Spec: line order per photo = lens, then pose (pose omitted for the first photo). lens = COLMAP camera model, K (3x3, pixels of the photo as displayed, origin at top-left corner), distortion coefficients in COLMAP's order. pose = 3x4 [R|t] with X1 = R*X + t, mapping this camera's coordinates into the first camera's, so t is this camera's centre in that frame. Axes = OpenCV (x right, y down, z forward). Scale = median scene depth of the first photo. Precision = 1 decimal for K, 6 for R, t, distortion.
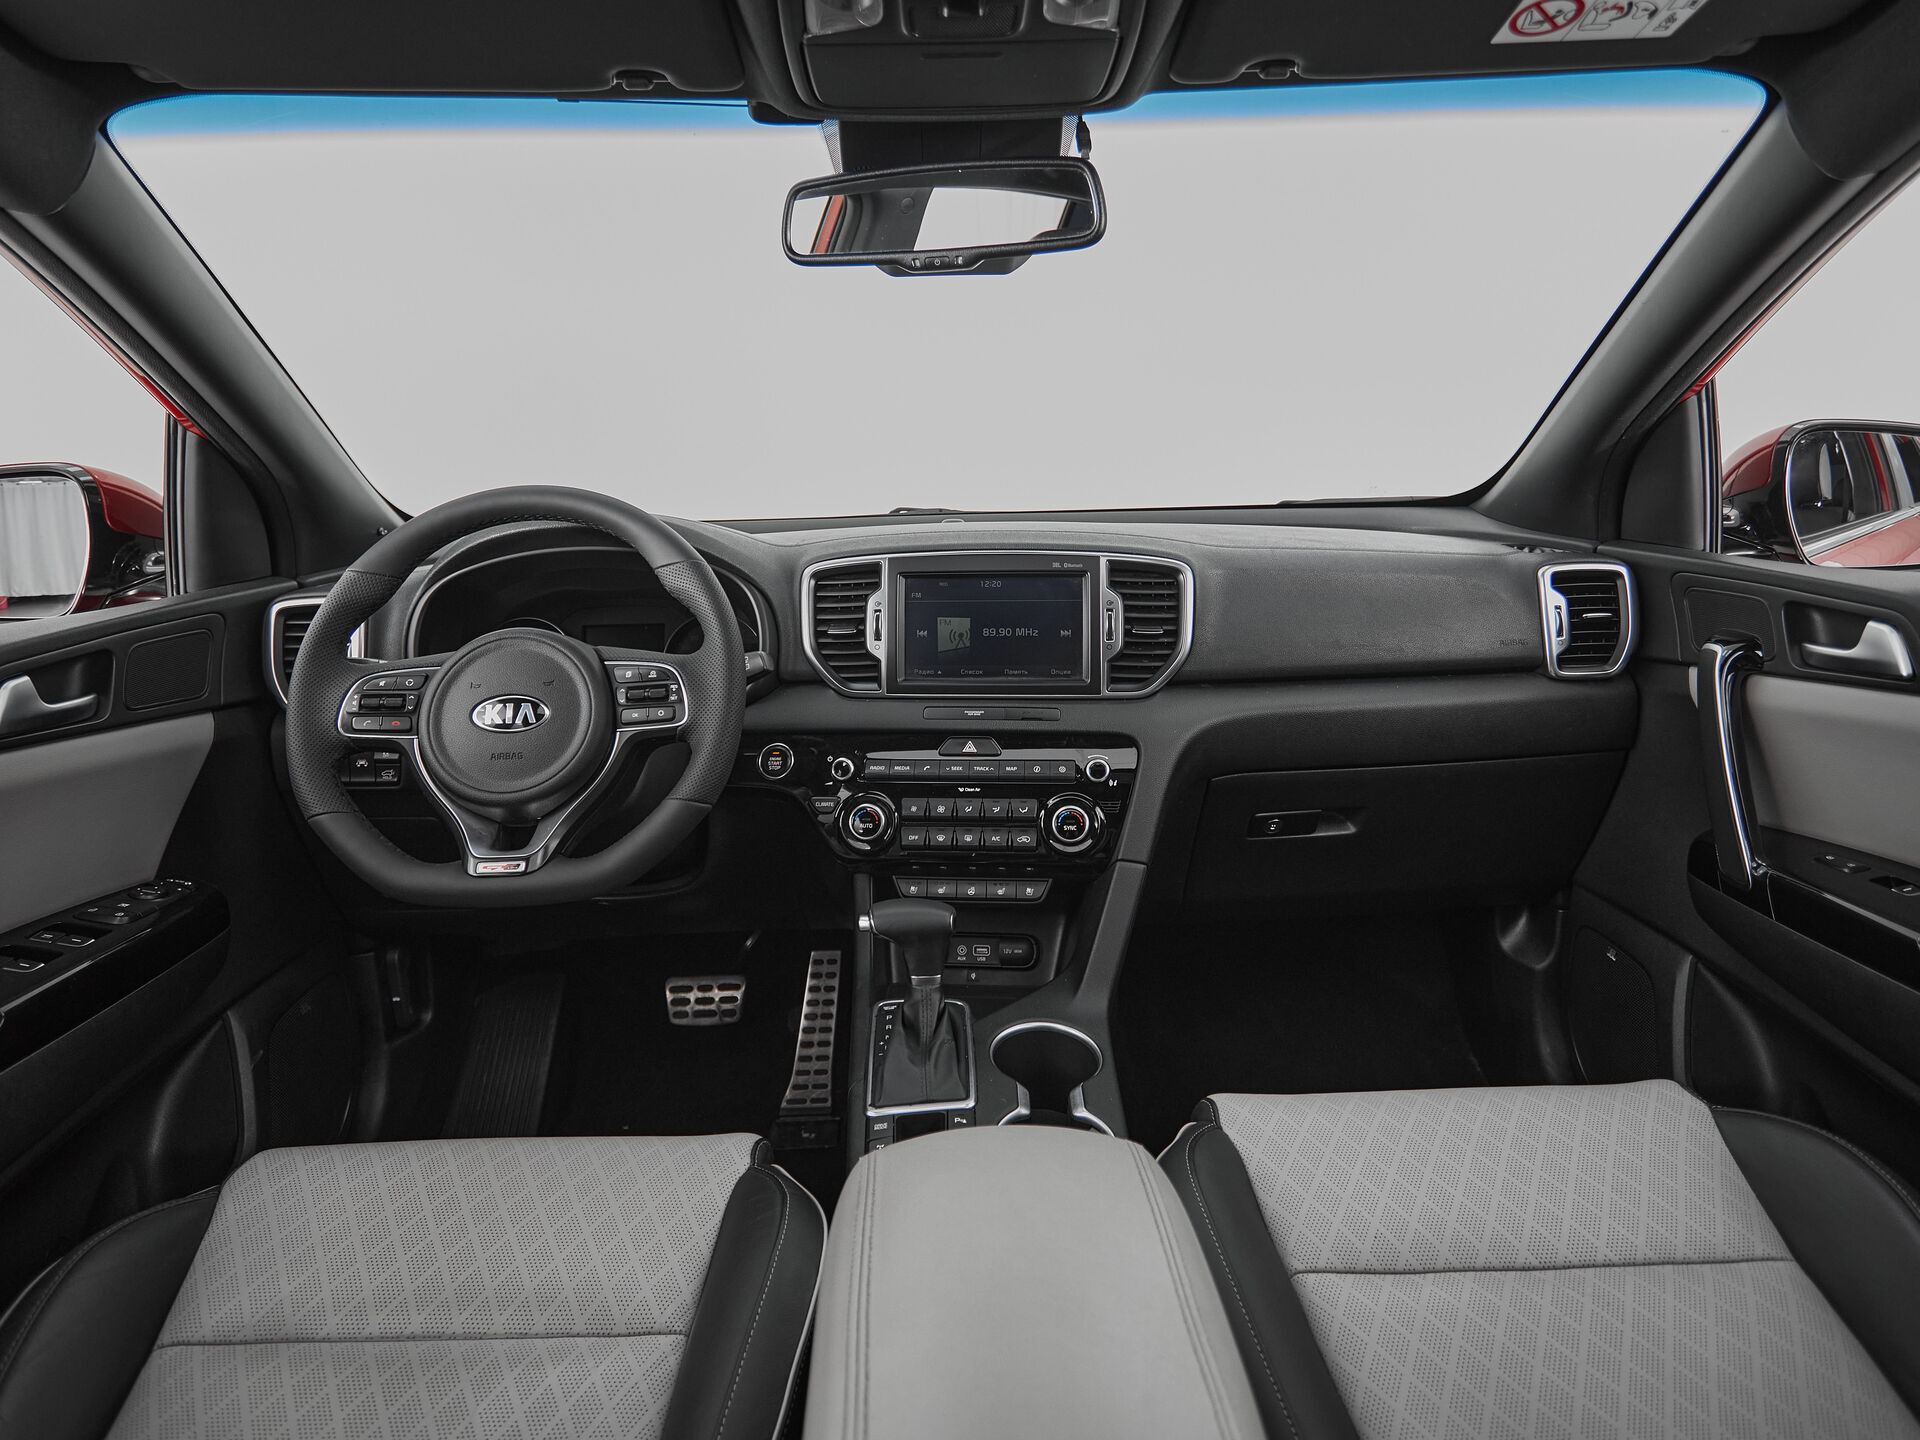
lens RADIAL K [[1102.3, 0, 972.3], [0, 1102.3, 684.1], [0, 0, 1]] dist [-0.001857, -0.001062]
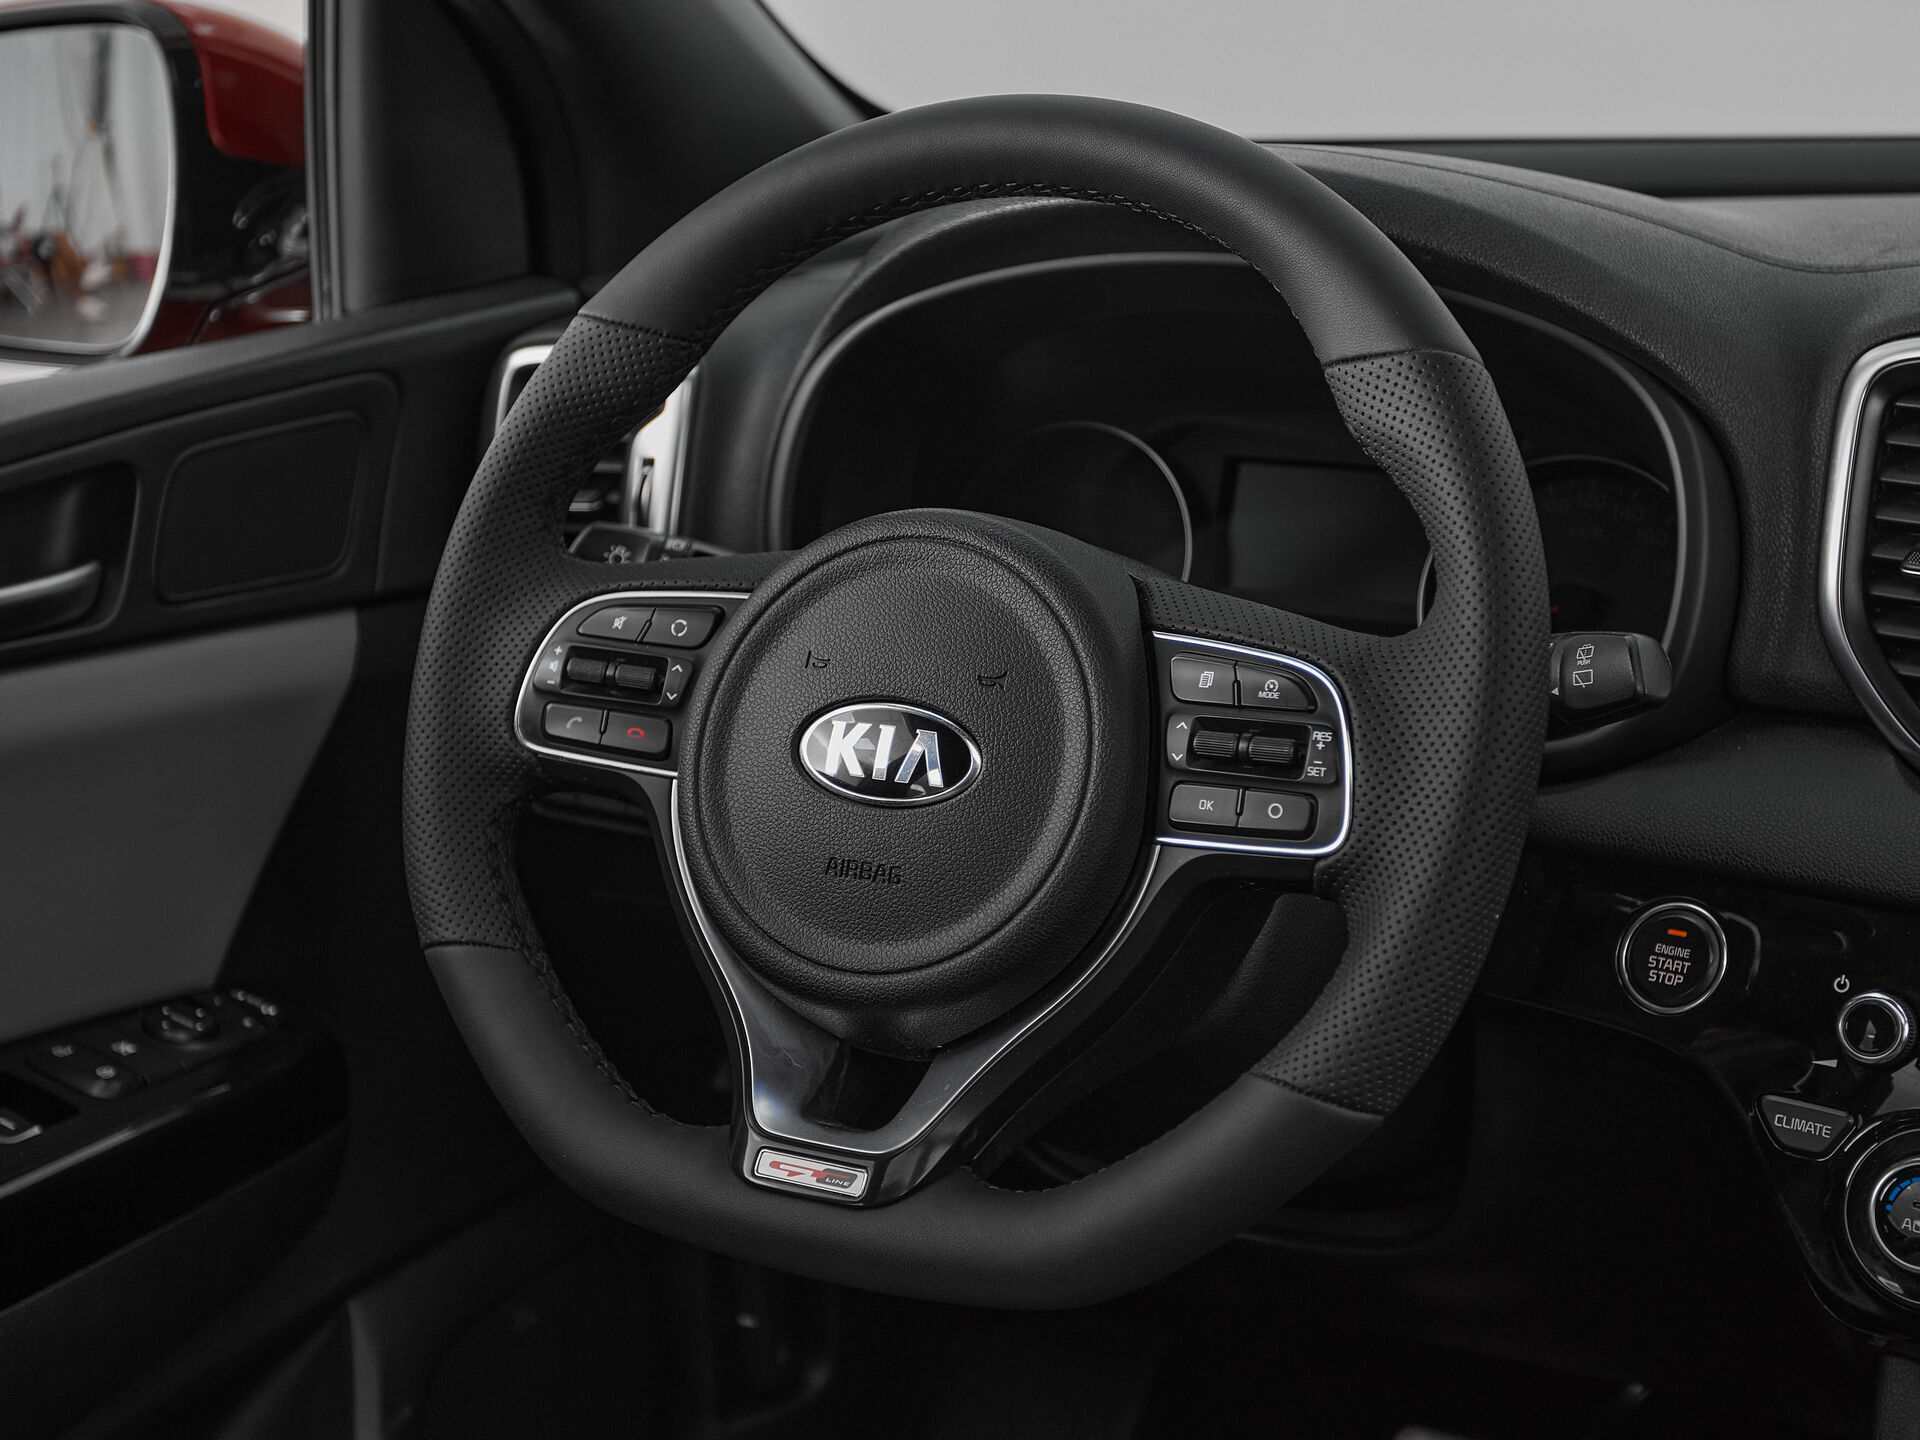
lens RADIAL K [[2903.2, 0, 934.7], [0, 2903.2, 711.6], [0, 0, 1]] dist [0.035536, 0.041359]
pose [[0.850943, 0.135105, -0.507585, 0.061230], [-0.089548, 0.989522, 0.113260, -0.079198], [0.517569, -0.050925, 0.854125, 0.164898]]
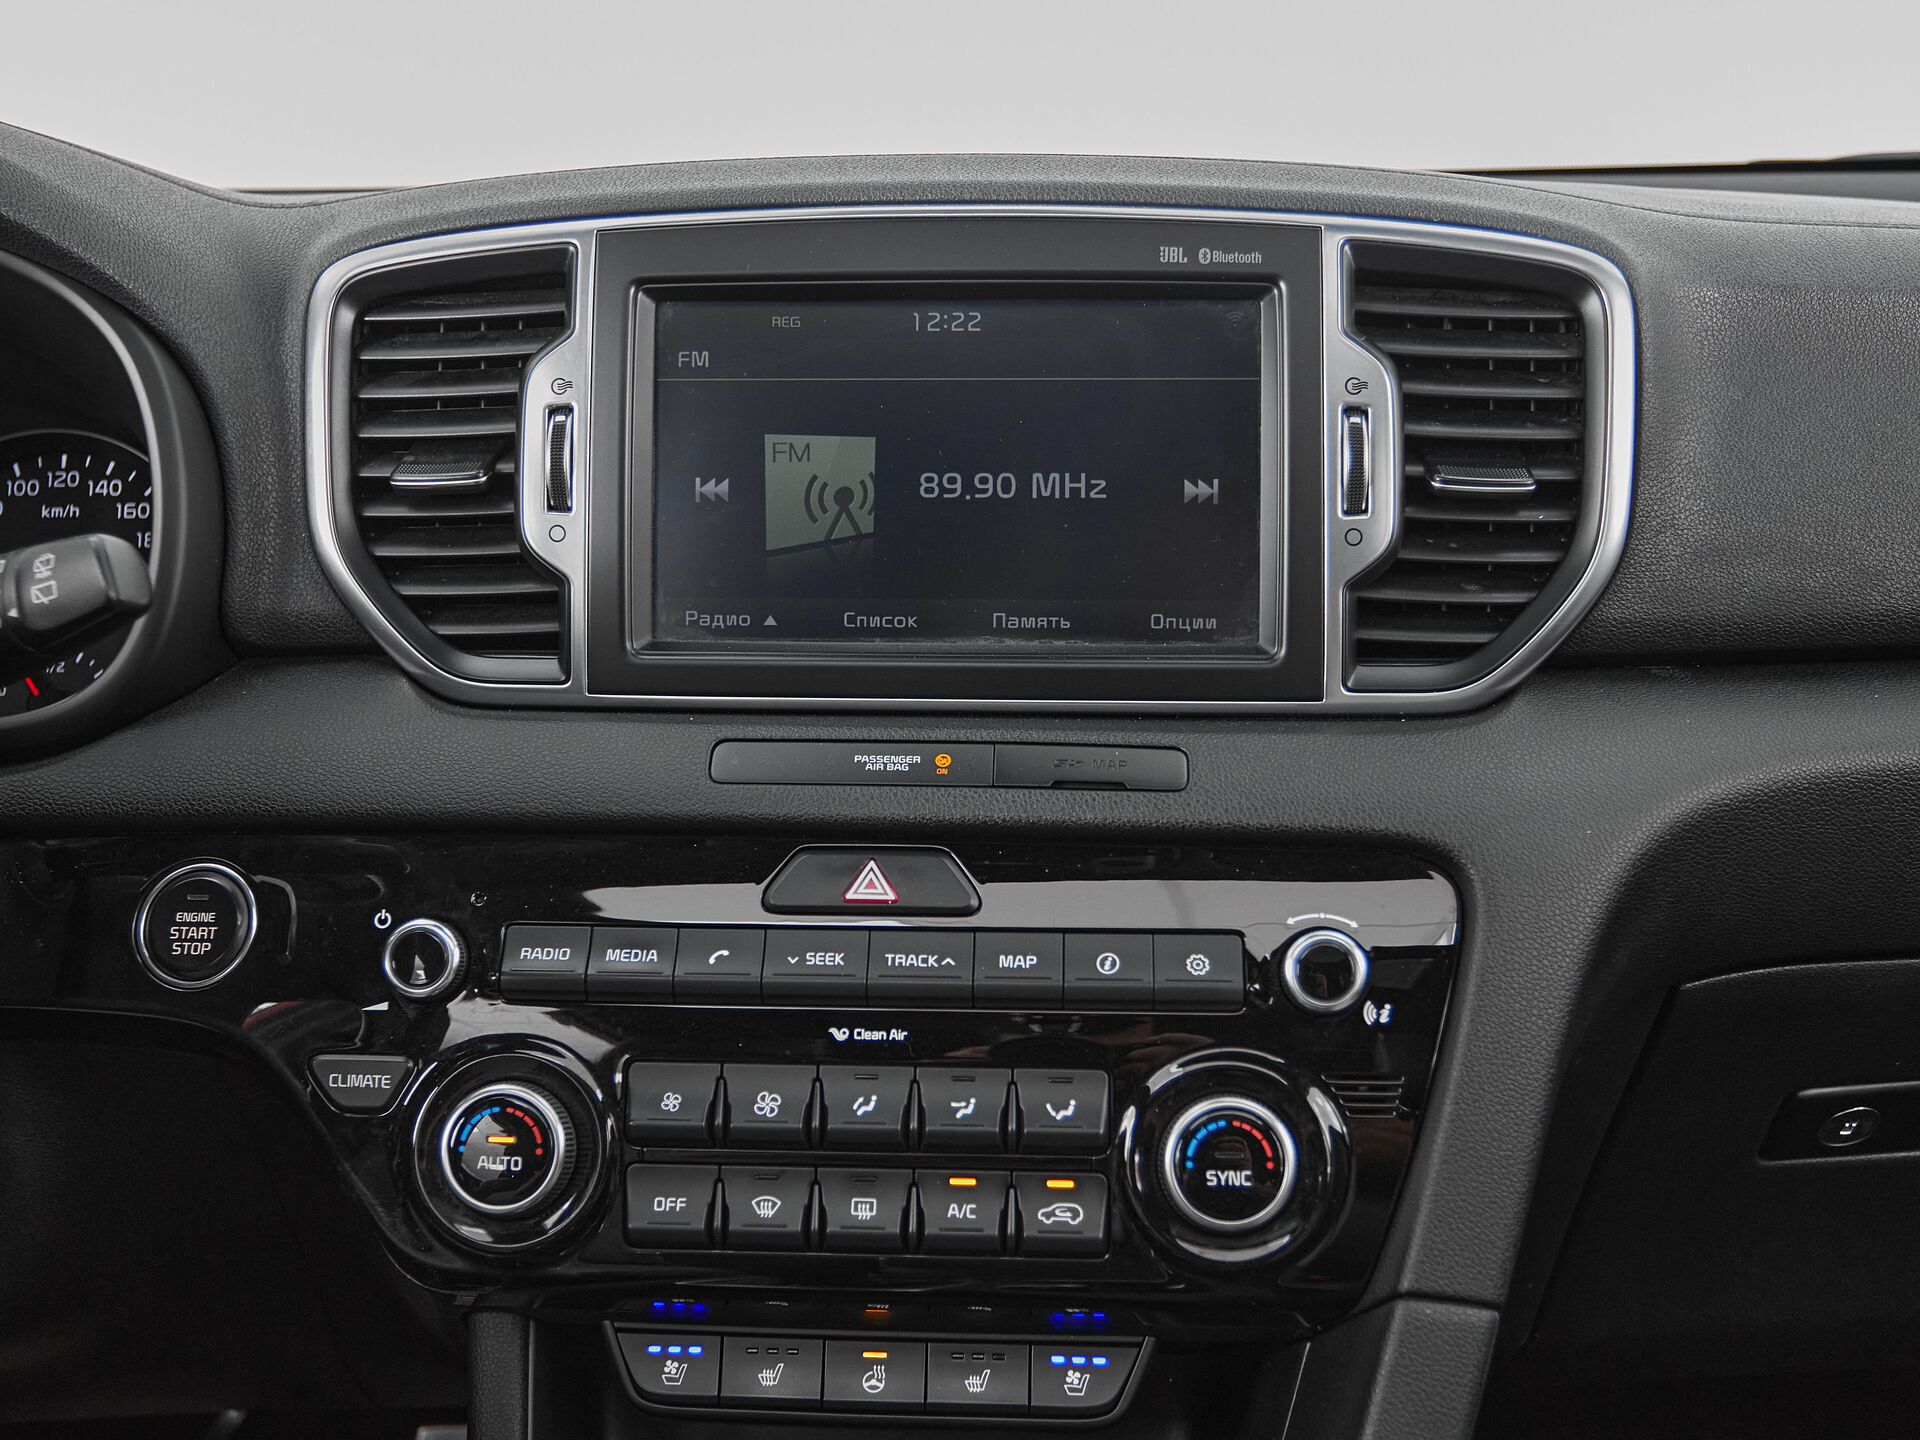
lens RADIAL K [[2224.6, 0, 952.3], [0, 2224.6, 682.0], [0, 0, 1]] dist [-0.043384, 0.006545]
pose [[0.999587, 0.005866, 0.028134, 0.002204], [-0.005999, 0.999971, 0.004652, 0.002477], [-0.028106, -0.004819, 0.999593, 0.420629]]
